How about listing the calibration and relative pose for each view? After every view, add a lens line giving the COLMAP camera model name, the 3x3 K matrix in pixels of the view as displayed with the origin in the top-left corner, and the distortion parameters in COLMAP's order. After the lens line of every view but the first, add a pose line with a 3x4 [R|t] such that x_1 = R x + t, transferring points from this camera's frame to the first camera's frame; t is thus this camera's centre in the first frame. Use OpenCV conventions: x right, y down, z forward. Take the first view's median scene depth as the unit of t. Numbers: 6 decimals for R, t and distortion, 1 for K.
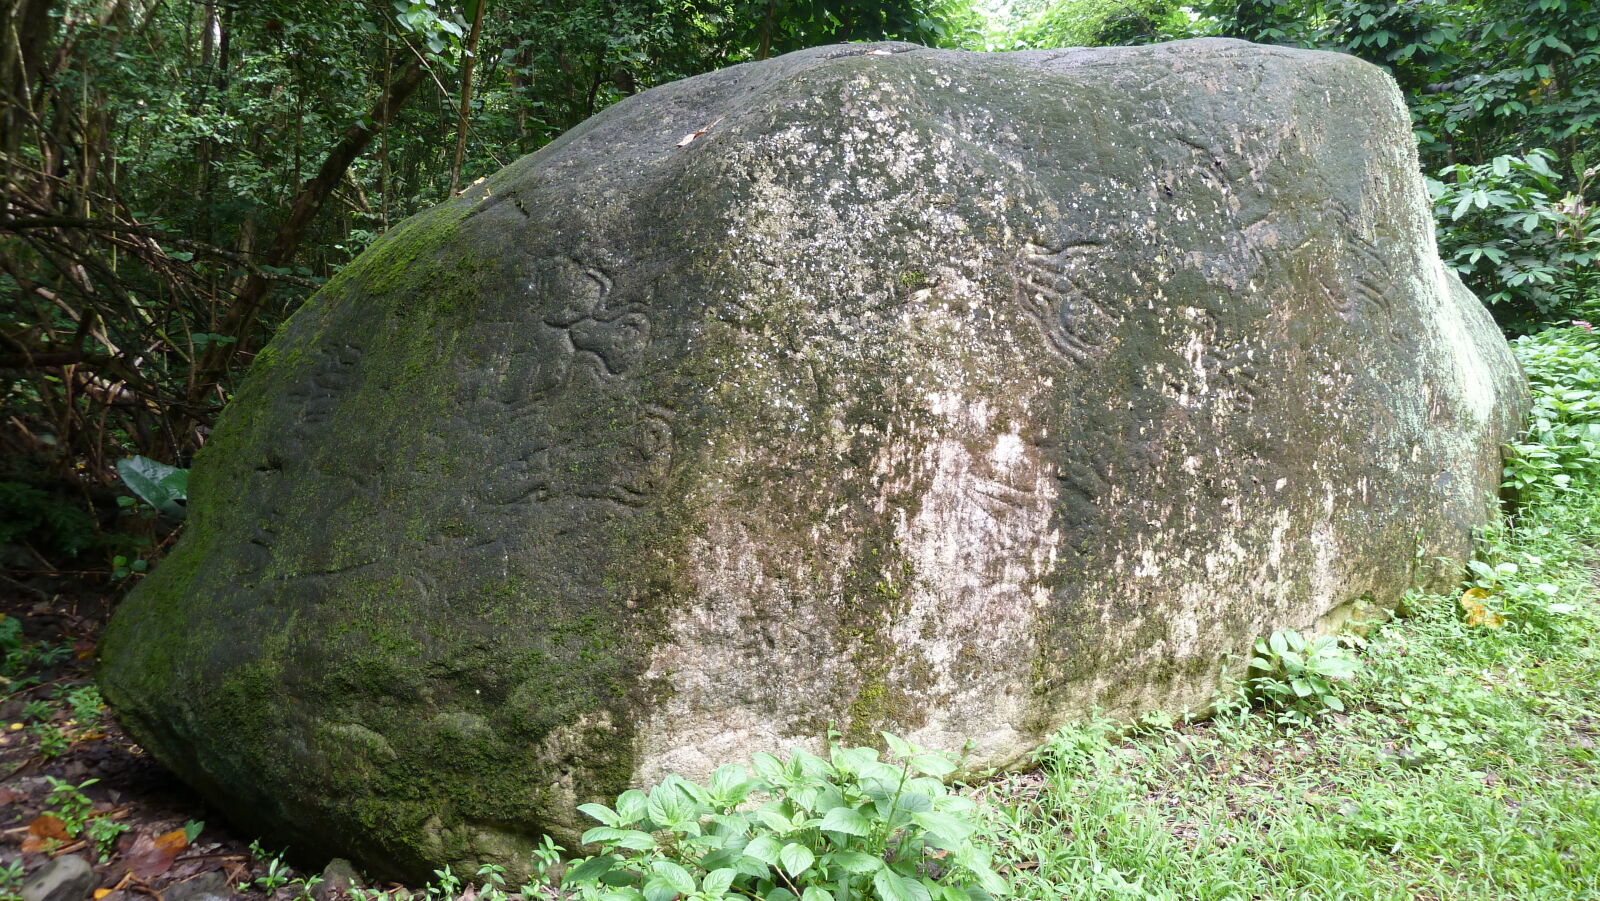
lens RADIAL K [[1113.6, 0, 801.1], [0, 1113.6, 455.3], [0, 0, 1]] dist [-0.035917, 0.008502]
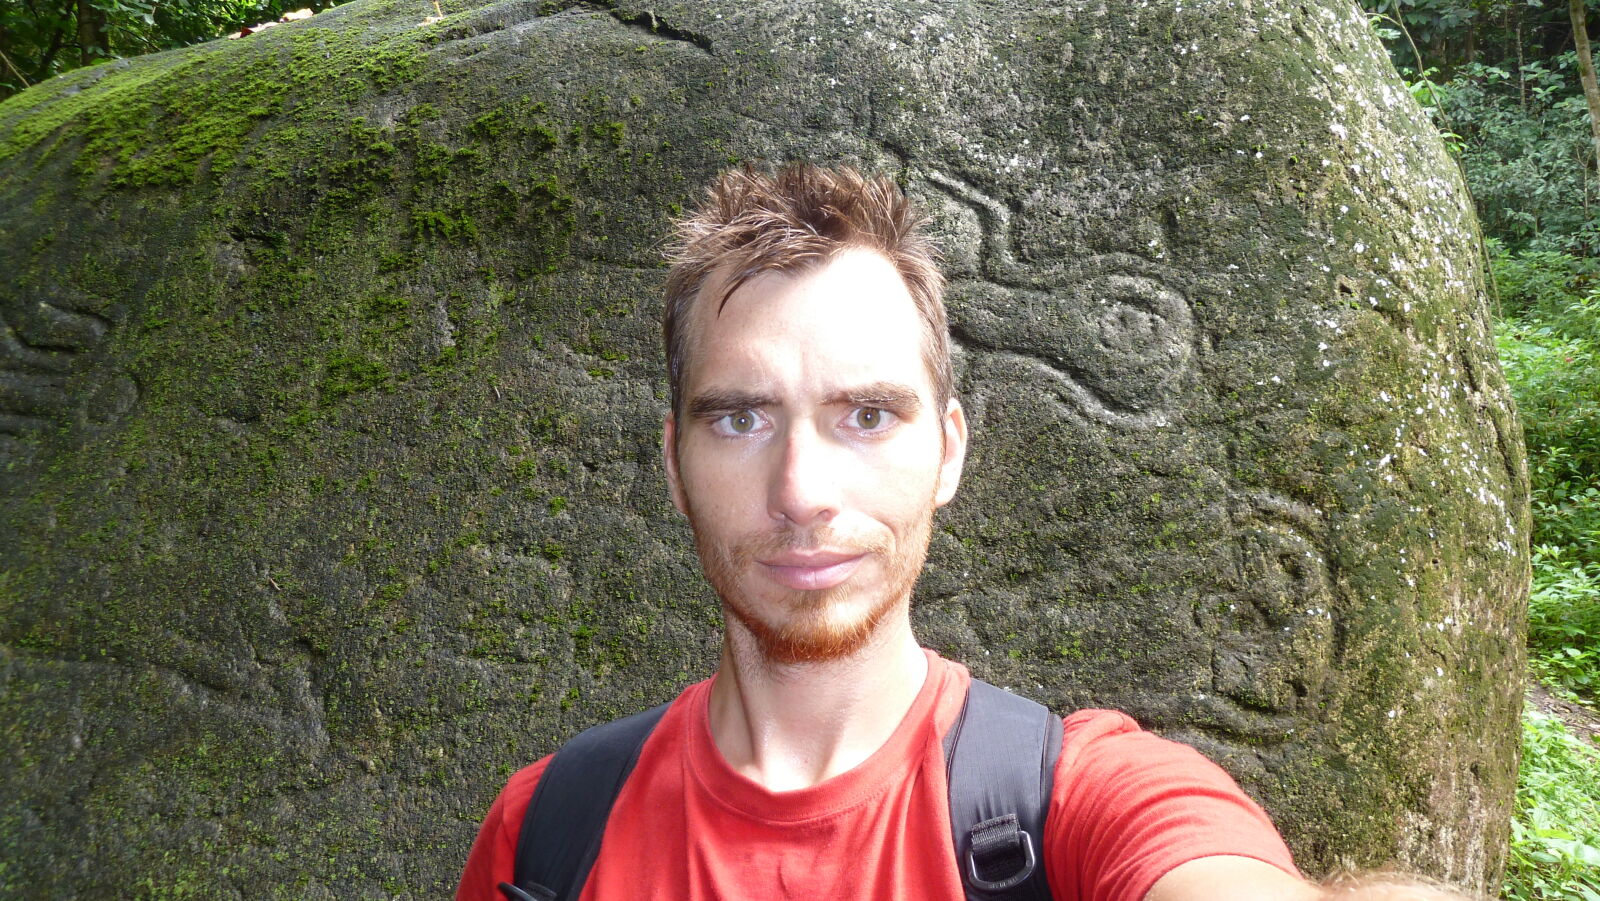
lens RADIAL K [[1113.6, 0, 809.9], [0, 1113.6, 441.8], [0, 0, 1]] dist [-0.035917, 0.008502]
pose [[0.869642, 0.051445, 0.490995, -0.419745], [-0.007483, 0.995815, -0.091085, -0.021258], [-0.493626, 0.075538, 0.866388, 0.626392]]
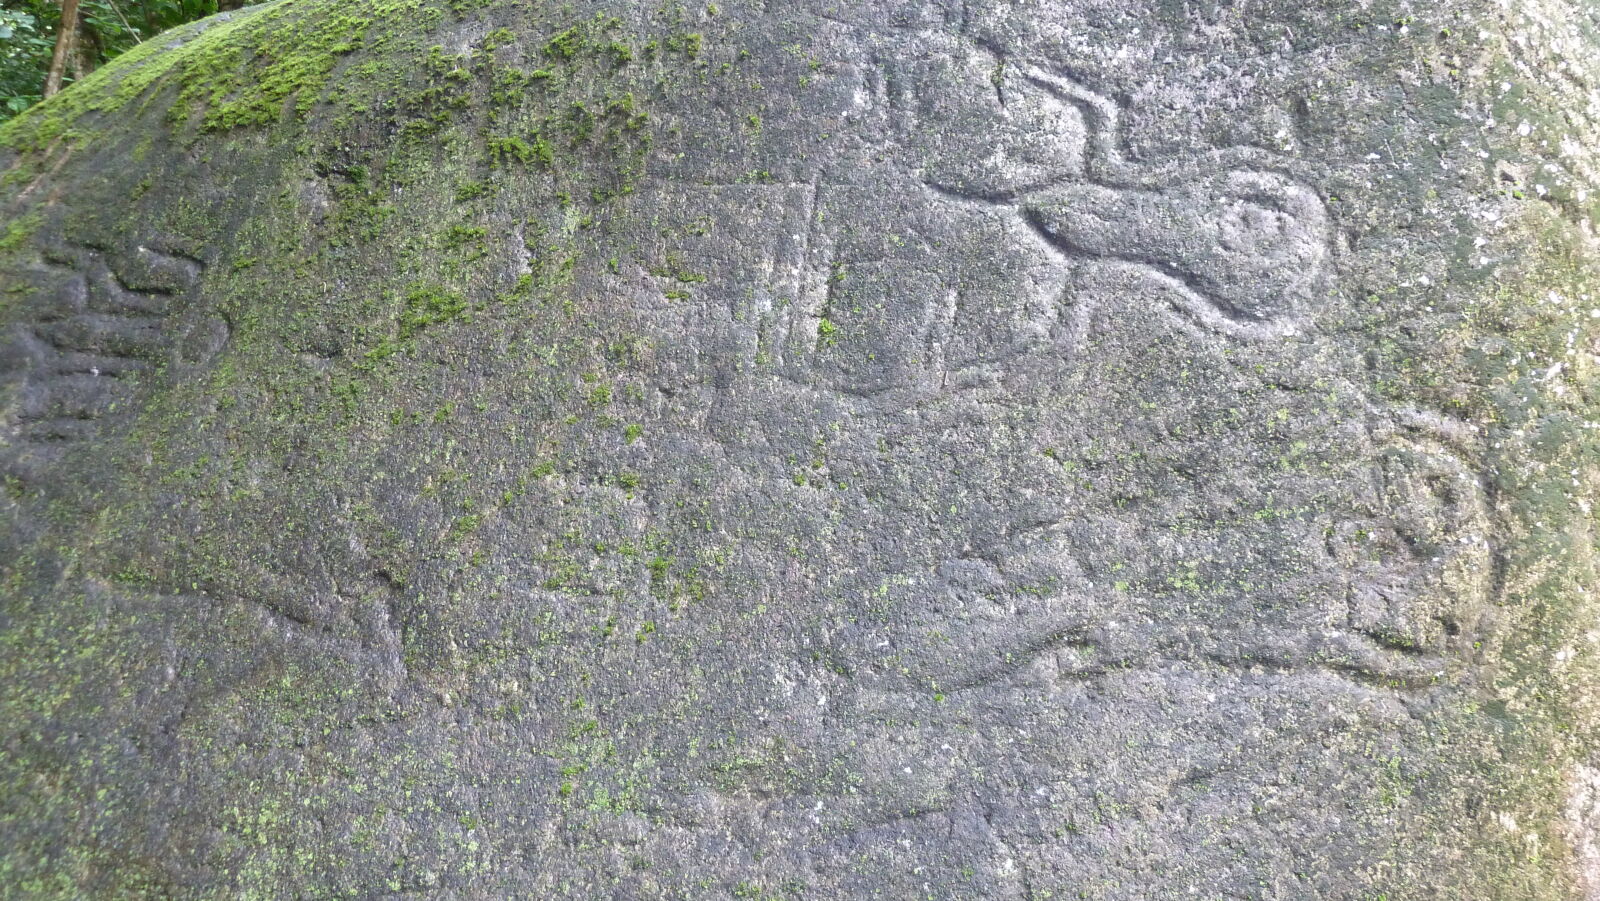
lens RADIAL K [[1113.6, 0, 808.3], [0, 1113.6, 445.2], [0, 0, 1]] dist [-0.035917, 0.008502]
pose [[0.920948, 0.019488, 0.389198, -0.397026], [-0.000170, 0.998769, -0.049608, -0.011972], [-0.389685, 0.045620, 0.919817, 0.642129]]
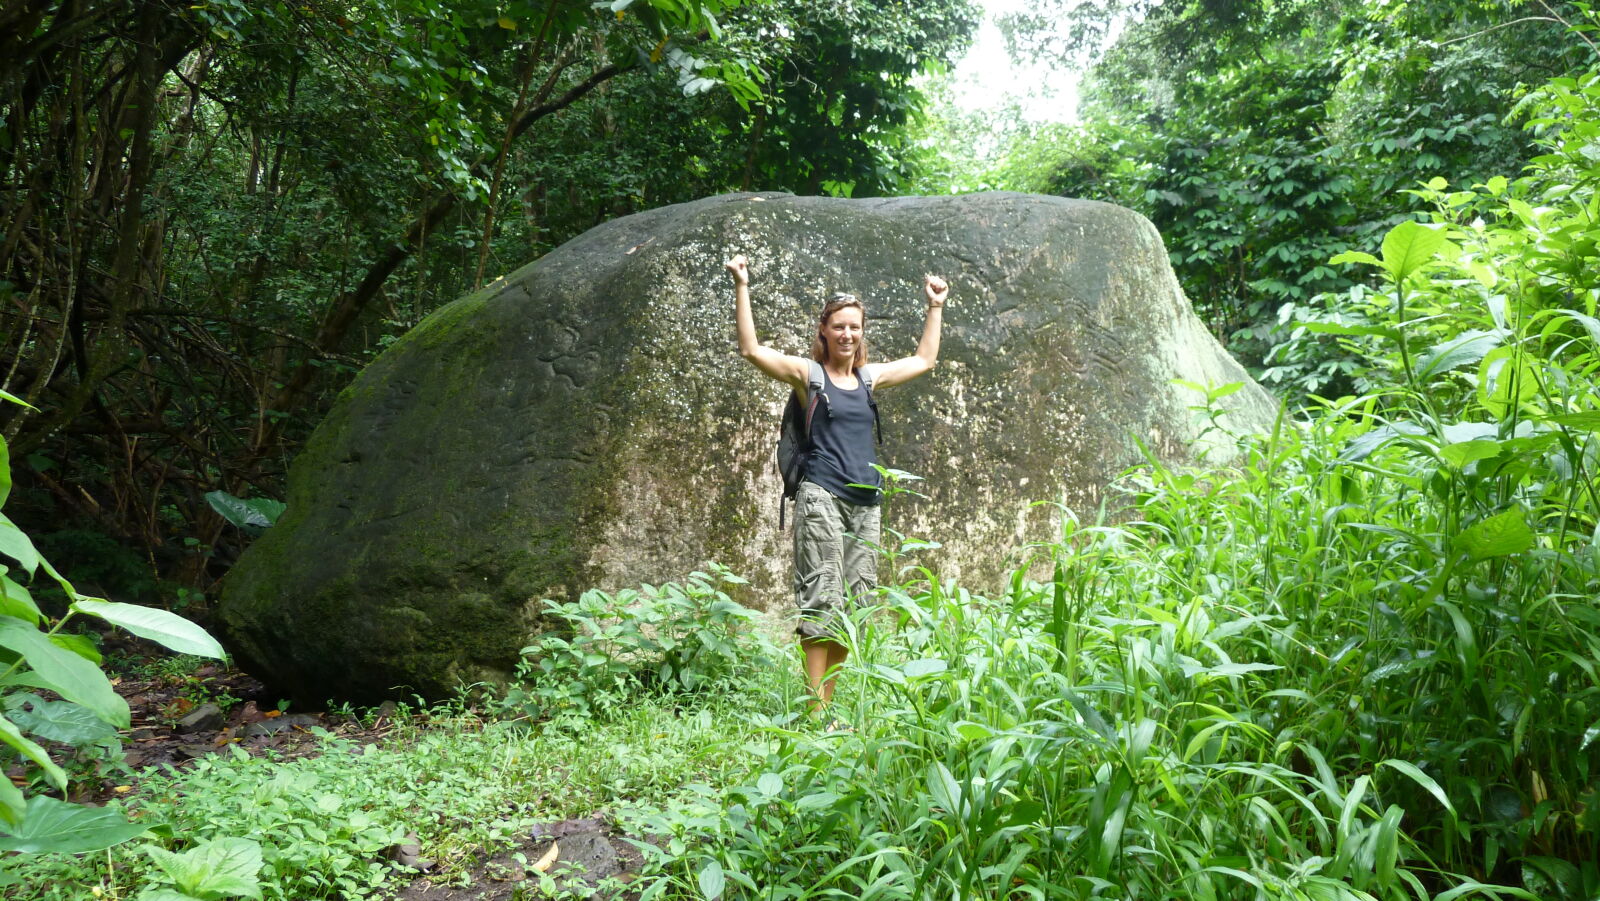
lens RADIAL K [[1113.6, 0, 795.9], [0, 1113.6, 457.7], [0, 0, 1]] dist [-0.035917, 0.008502]
pose [[0.999816, 0.018095, -0.006367, 0.149973], [-0.018690, 0.993654, -0.110915, 0.186492], [0.004319, 0.111014, 0.993809, -0.560478]]
